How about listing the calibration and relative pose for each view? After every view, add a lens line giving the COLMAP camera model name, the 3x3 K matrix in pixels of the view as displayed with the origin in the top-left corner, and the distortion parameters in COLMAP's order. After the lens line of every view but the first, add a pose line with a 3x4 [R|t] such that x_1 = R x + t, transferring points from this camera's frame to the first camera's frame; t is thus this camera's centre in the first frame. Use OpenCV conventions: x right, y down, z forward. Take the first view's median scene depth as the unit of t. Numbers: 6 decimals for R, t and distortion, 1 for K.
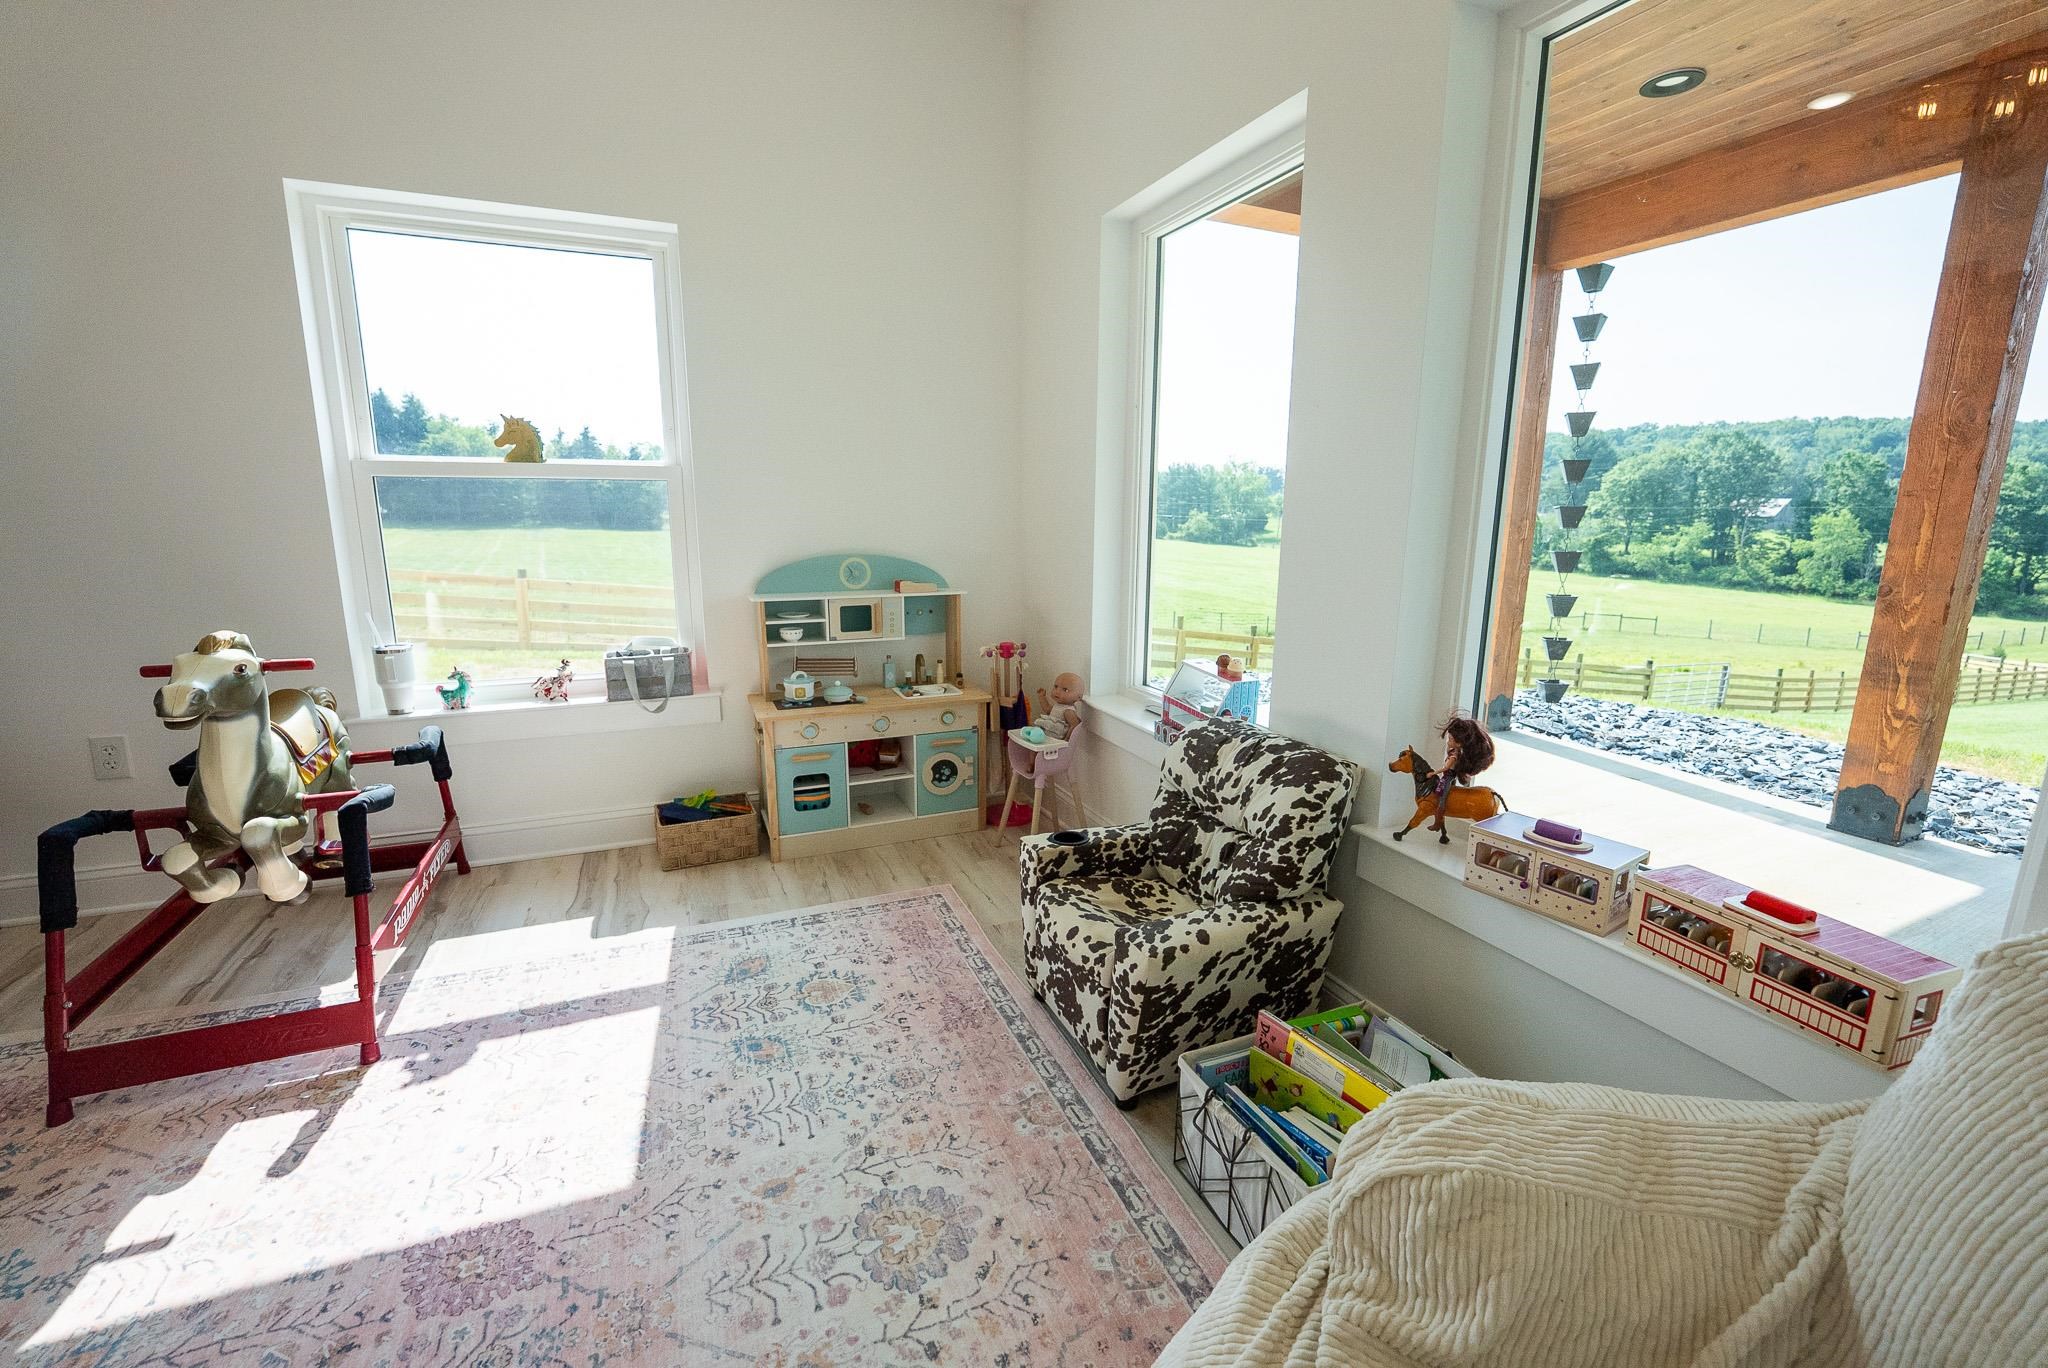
lens RADIAL K [[838.7, 0, 1025.3], [0, 838.7, 689.1], [0, 0, 1]] dist [-0.024133, 0.000544]
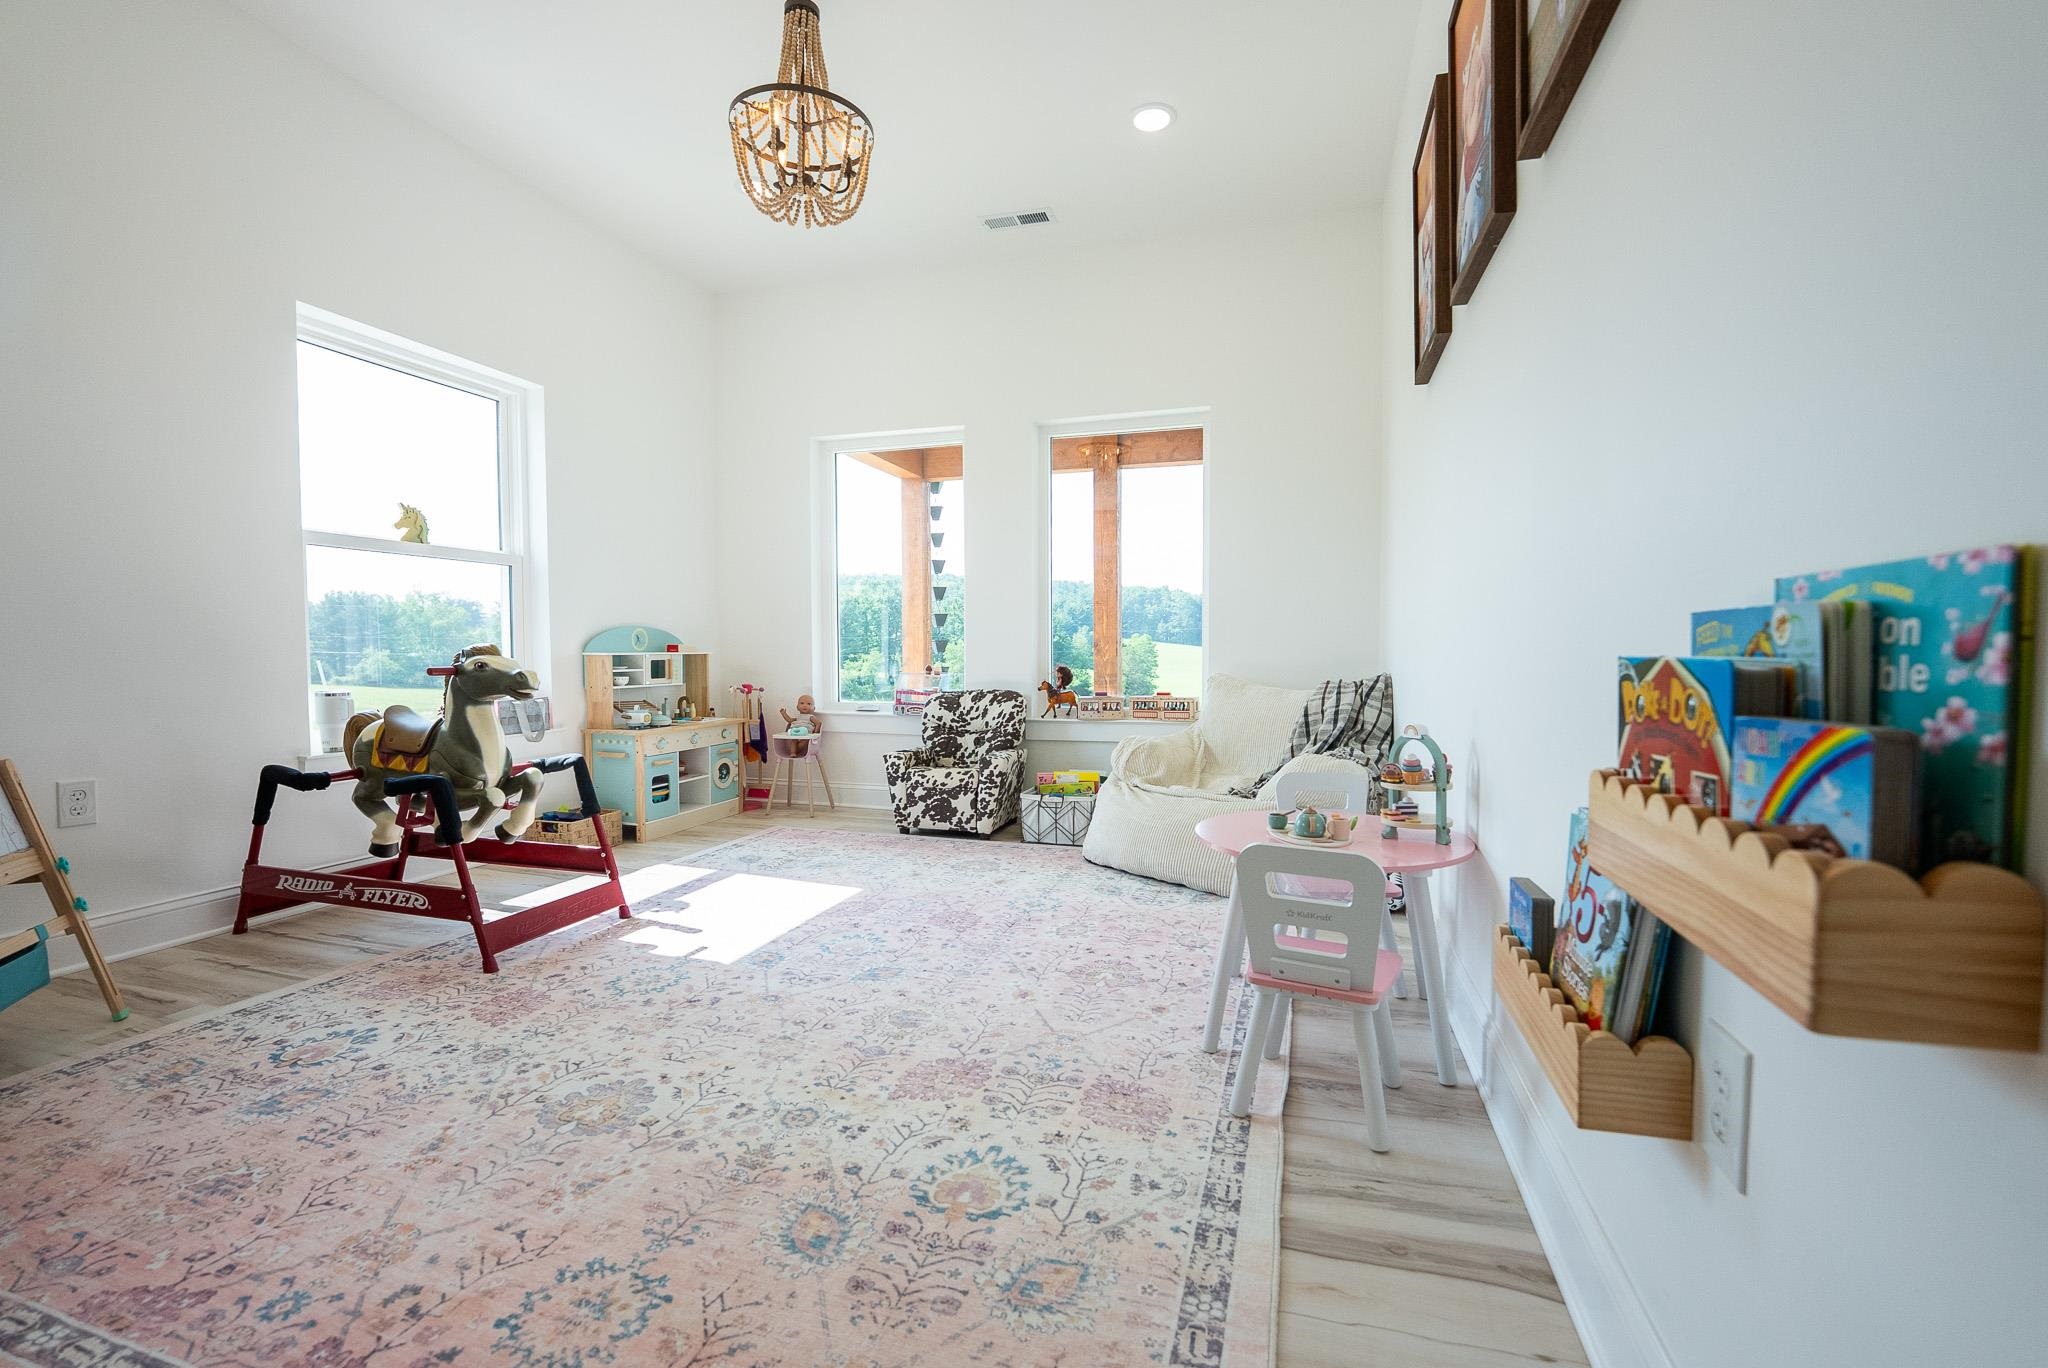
lens RADIAL K [[838.7, 0, 1025.3], [0, 838.7, 689.1], [0, 0, 1]] dist [-0.024133, 0.000544]
pose [[0.659669, -0.045990, 0.750148, -1.308143], [0.163042, 0.983113, -0.083104, 0.256297], [-0.733658, 0.177127, 0.656027, -0.576731]]
